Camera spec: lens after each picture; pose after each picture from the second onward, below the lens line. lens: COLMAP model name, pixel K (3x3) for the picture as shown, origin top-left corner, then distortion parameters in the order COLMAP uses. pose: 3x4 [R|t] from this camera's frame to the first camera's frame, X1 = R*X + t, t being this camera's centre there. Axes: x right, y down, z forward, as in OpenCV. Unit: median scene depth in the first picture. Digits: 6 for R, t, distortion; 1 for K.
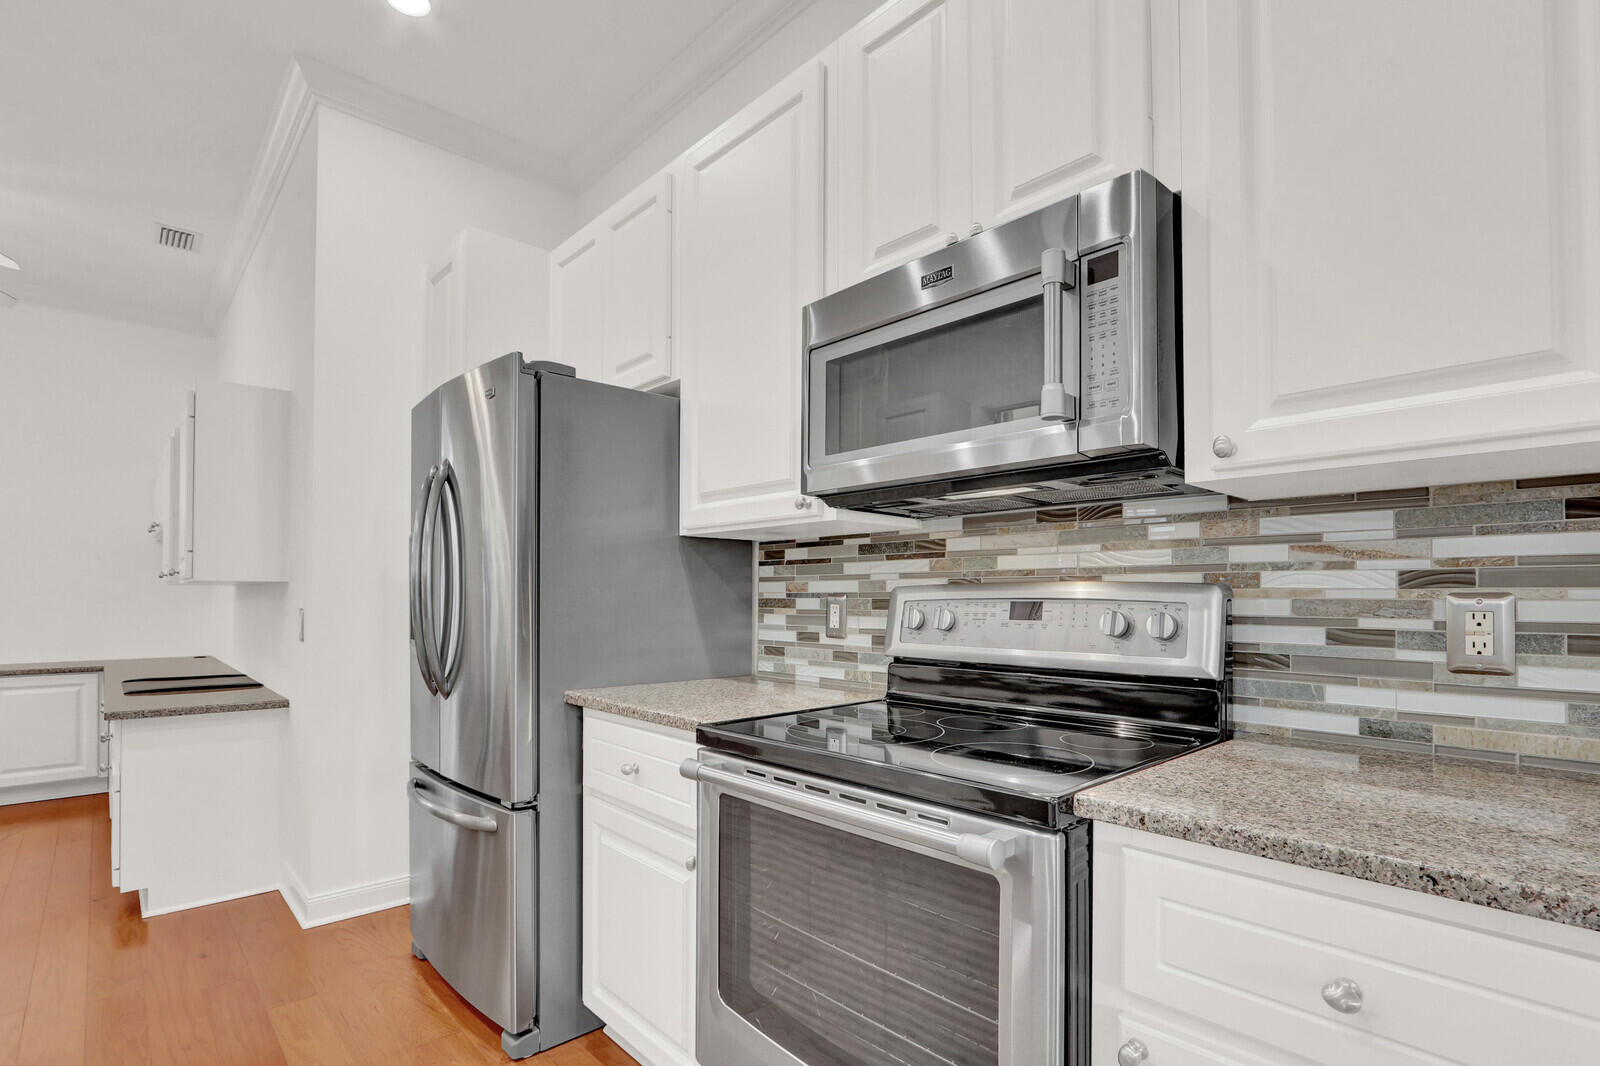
lens RADIAL K [[766.0, 0, 797.1], [0, 766.0, 591.8], [0, 0, 1]] dist [-0.021012, 0.000910]
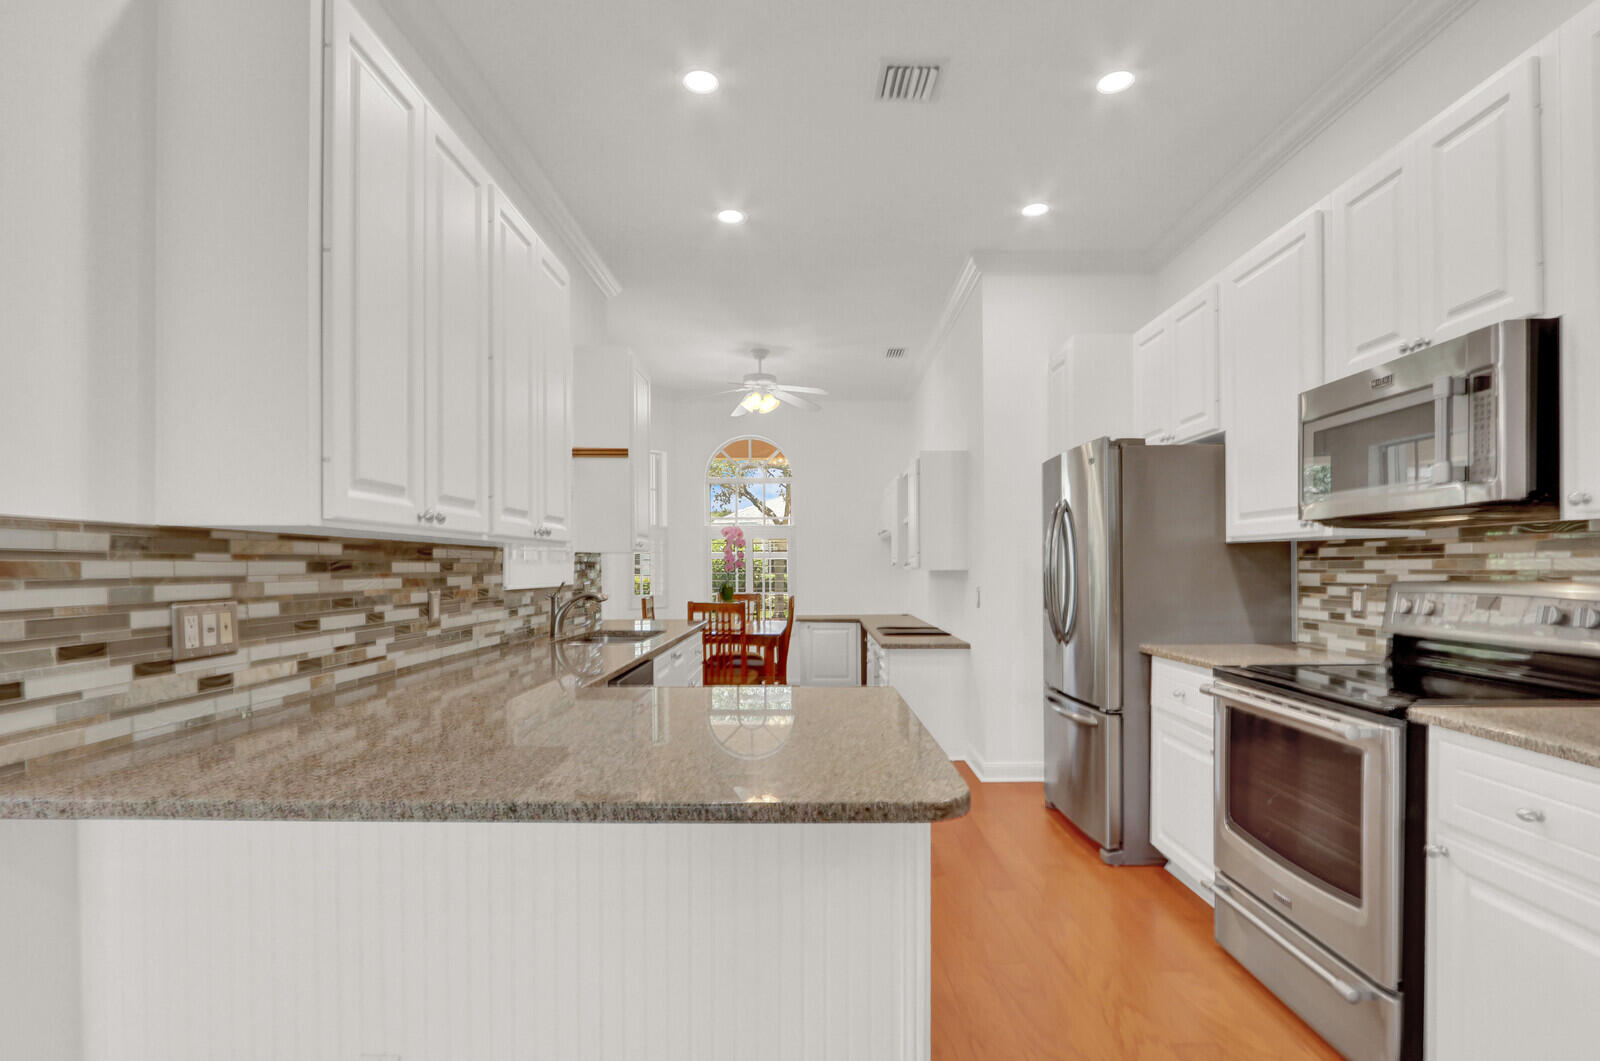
lens RADIAL K [[763.2, 0, 797.5], [0, 763.2, 565.9], [0, 0, 1]] dist [-0.000138, 0.000348]
pose [[0.724782, -0.006755, -0.688946, 0.257616], [0.011285, 0.999934, 0.002068, -0.042063], [0.688886, -0.009274, 0.724810, -0.599575]]
